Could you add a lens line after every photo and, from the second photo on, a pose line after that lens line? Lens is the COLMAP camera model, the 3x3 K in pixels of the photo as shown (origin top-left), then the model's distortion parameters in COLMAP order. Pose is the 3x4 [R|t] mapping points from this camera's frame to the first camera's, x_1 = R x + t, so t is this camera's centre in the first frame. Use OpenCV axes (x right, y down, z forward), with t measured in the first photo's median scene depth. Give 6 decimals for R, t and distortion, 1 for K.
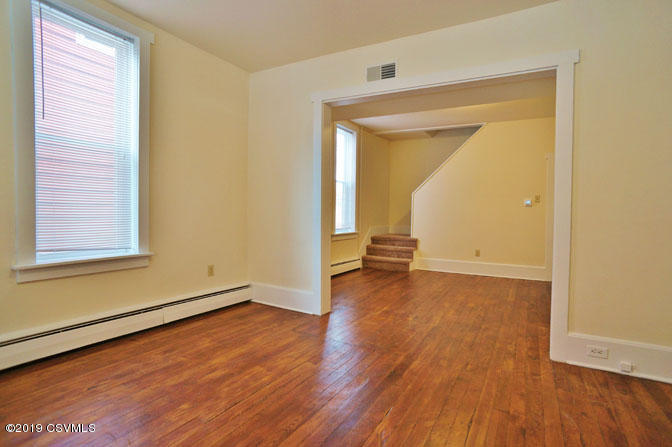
lens RADIAL K [[353.5, 0, 338.2], [0, 353.5, 221.2], [0, 0, 1]] dist [-0.081490, 0.056296]
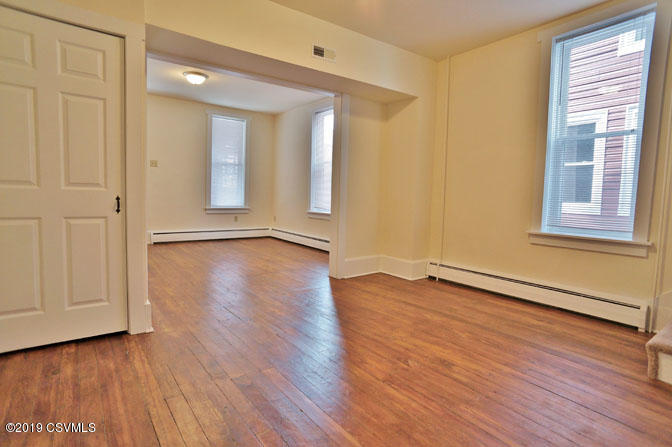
lens RADIAL K [[353.5, 0, 338.2], [0, 353.5, 221.2], [0, 0, 1]] dist [-0.081490, 0.056296]
pose [[-0.395937, 0.040035, -0.917404, 0.607103], [-0.058306, 0.995937, 0.068627, -0.002000], [0.916425, 0.080662, -0.391995, 0.866667]]
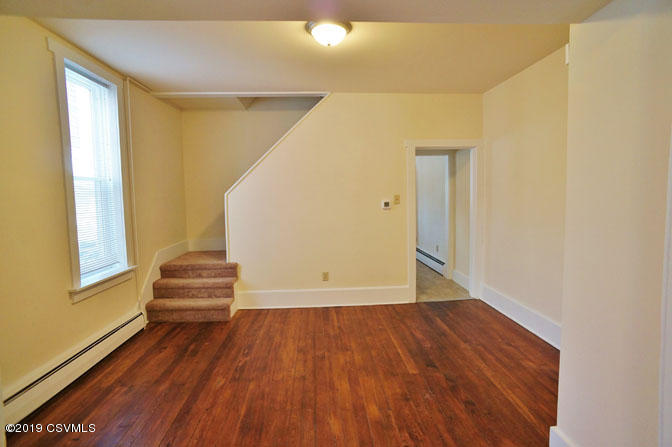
lens RADIAL K [[353.5, 0, 338.2], [0, 353.5, 221.2], [0, 0, 1]] dist [-0.081490, 0.056296]
pose [[0.838195, -0.070983, 0.540731, 0.037789], [0.046230, 0.997173, 0.059239, -0.062951], [-0.543407, -0.024656, 0.839107, 0.380109]]
